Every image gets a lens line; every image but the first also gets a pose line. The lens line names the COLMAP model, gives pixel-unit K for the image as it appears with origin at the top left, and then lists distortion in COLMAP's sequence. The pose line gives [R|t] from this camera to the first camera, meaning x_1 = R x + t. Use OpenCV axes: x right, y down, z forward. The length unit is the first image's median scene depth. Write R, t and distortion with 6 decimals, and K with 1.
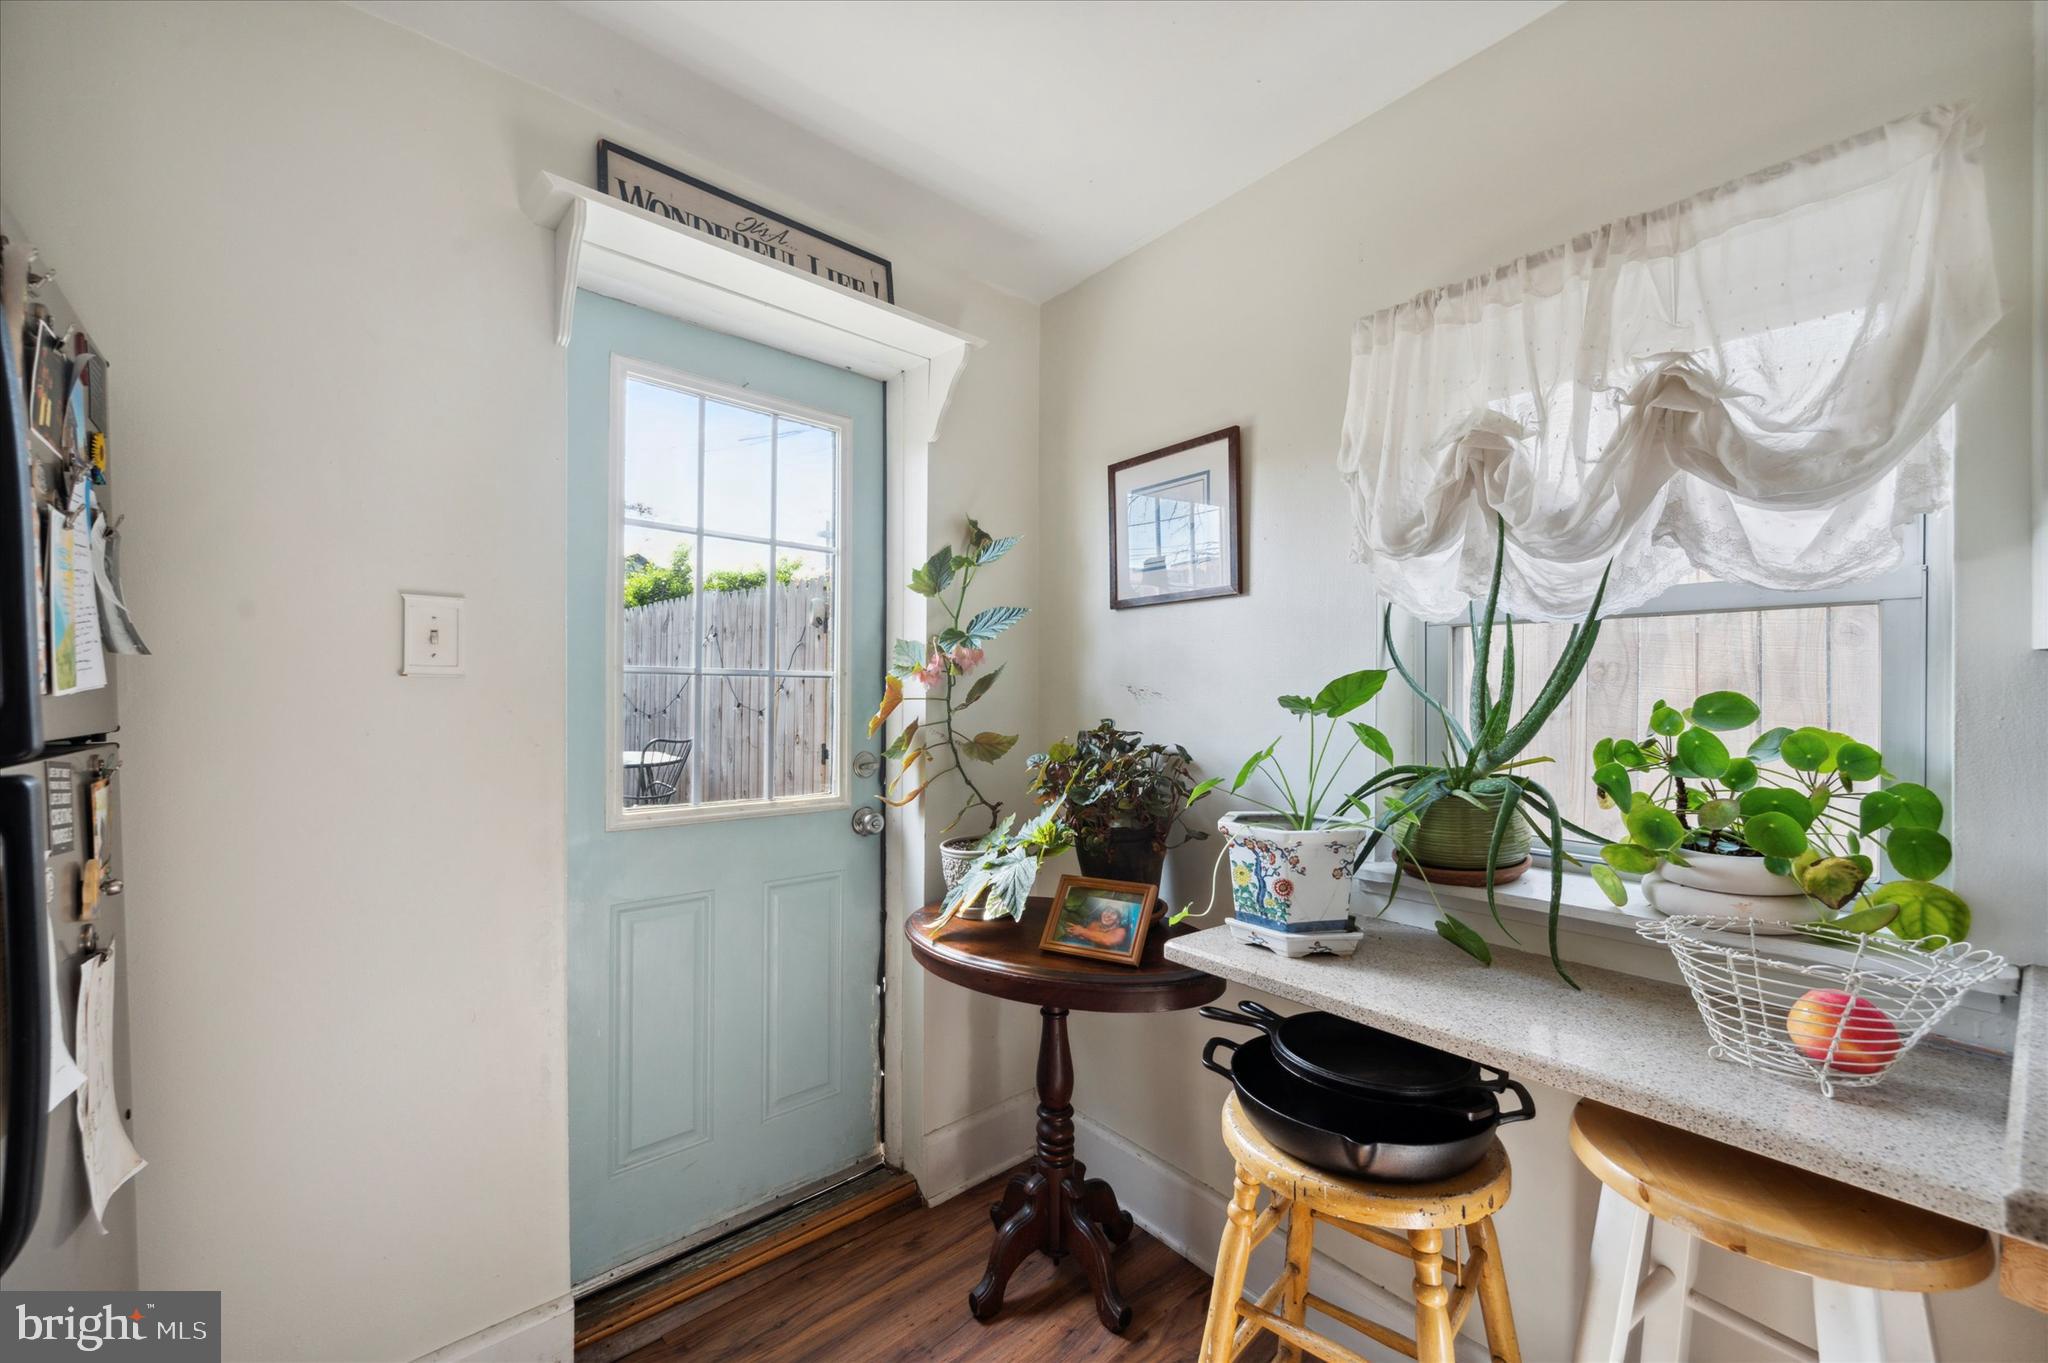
lens RADIAL K [[865.6, 0, 1028.9], [0, 865.6, 686.4], [0, 0, 1]] dist [-0.003395, 0.000101]
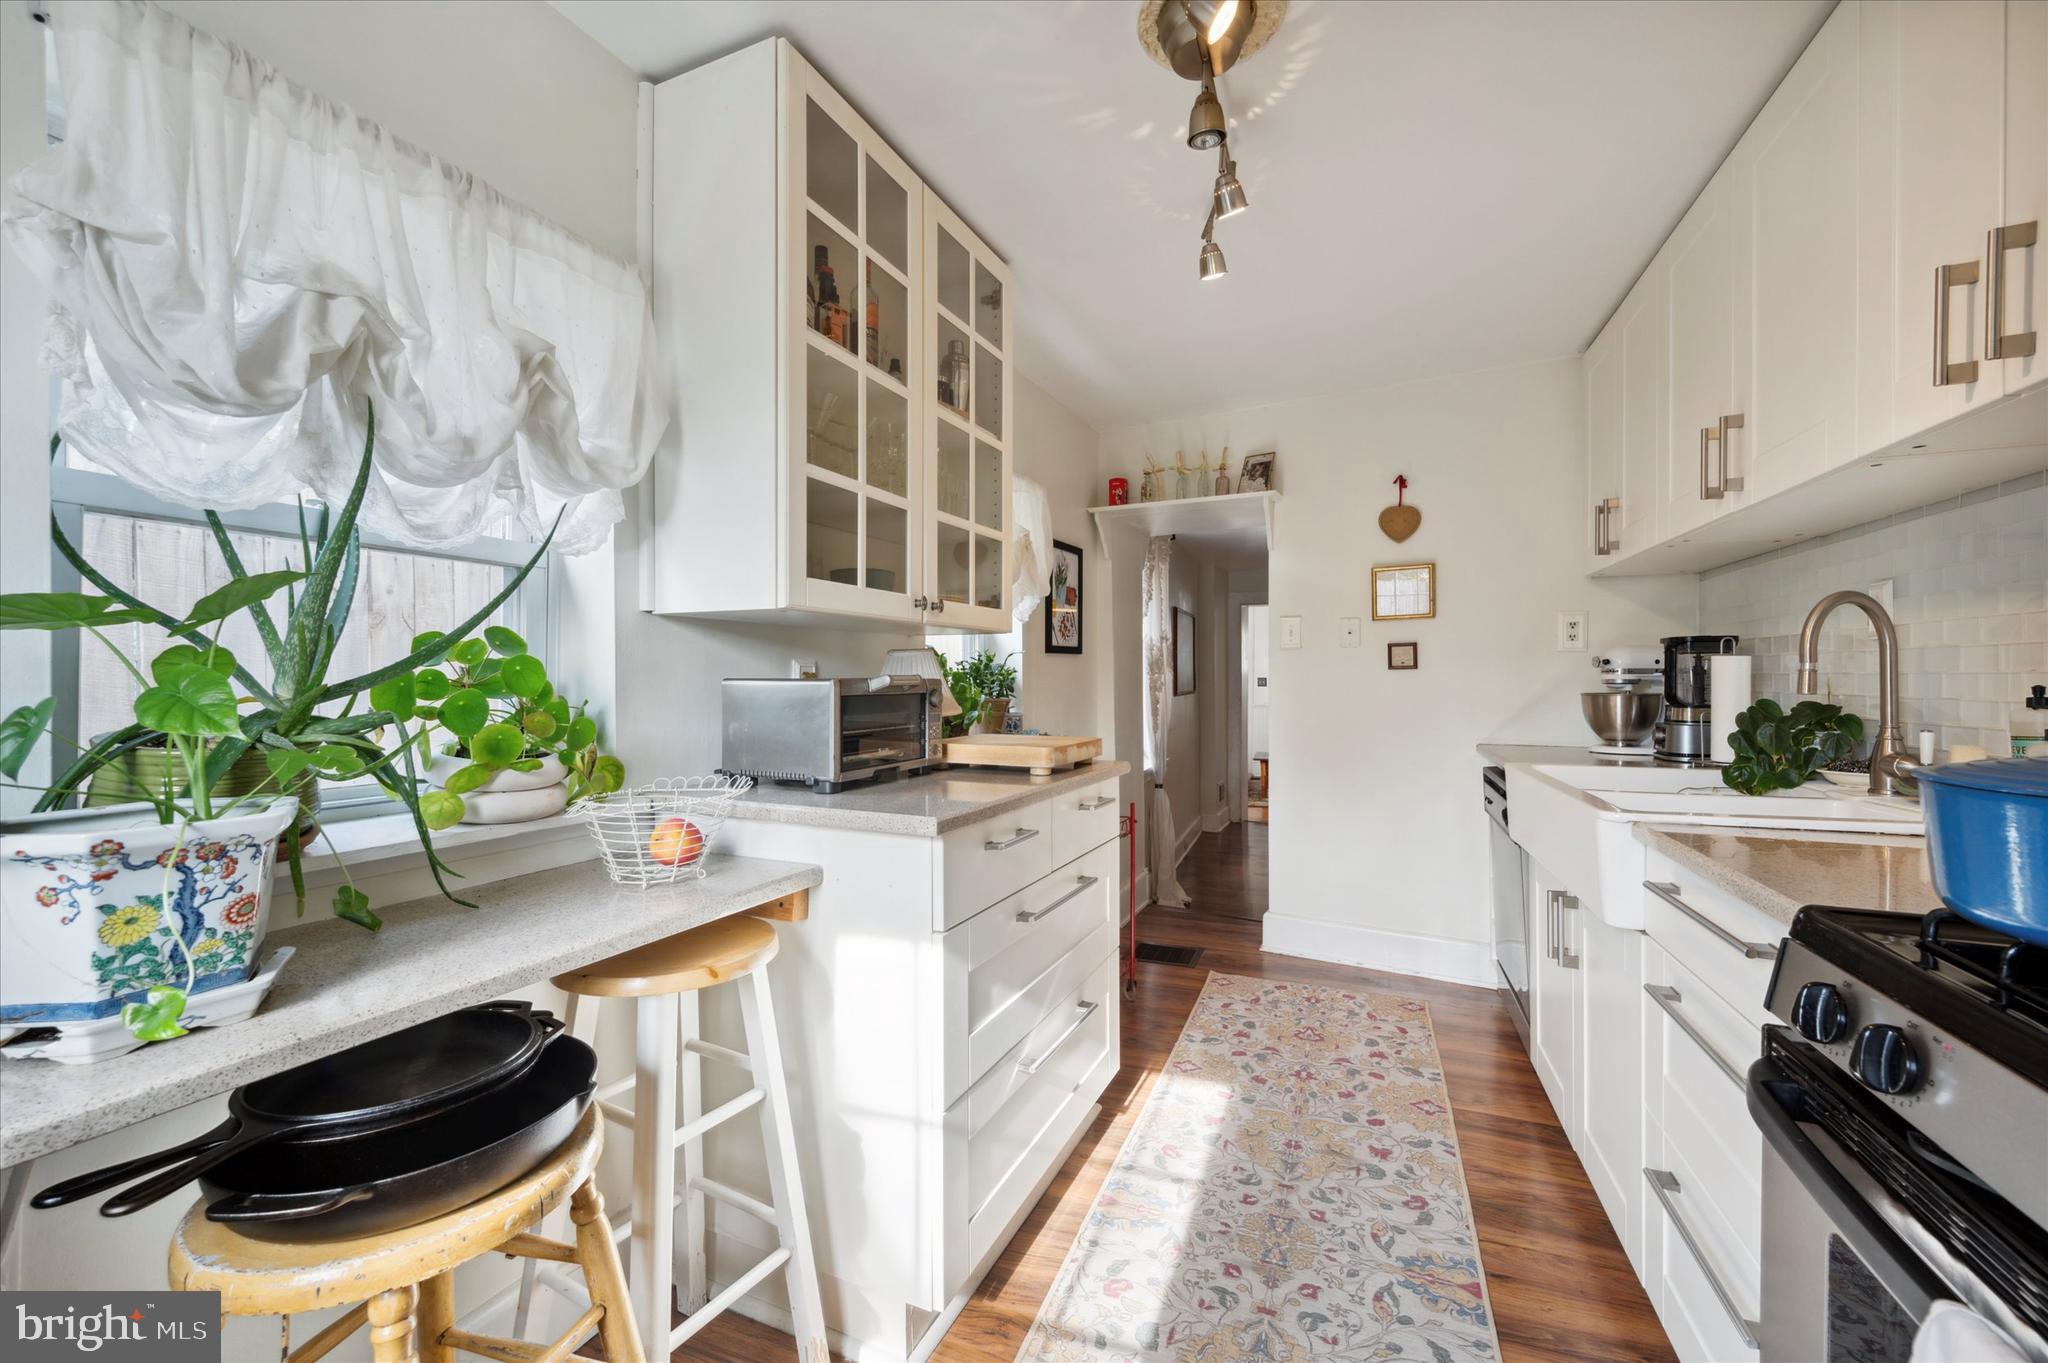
lens RADIAL K [[813.9, 0, 1021.3], [0, 813.9, 670.0], [0, 0, 1]] dist [-0.000730, 0.000183]
pose [[-0.417285, 0.002559, 0.908772, -0.458045], [-0.003999, 0.999981, -0.004653, 0.061950], [-0.908767, -0.005576, -0.417267, 0.730687]]
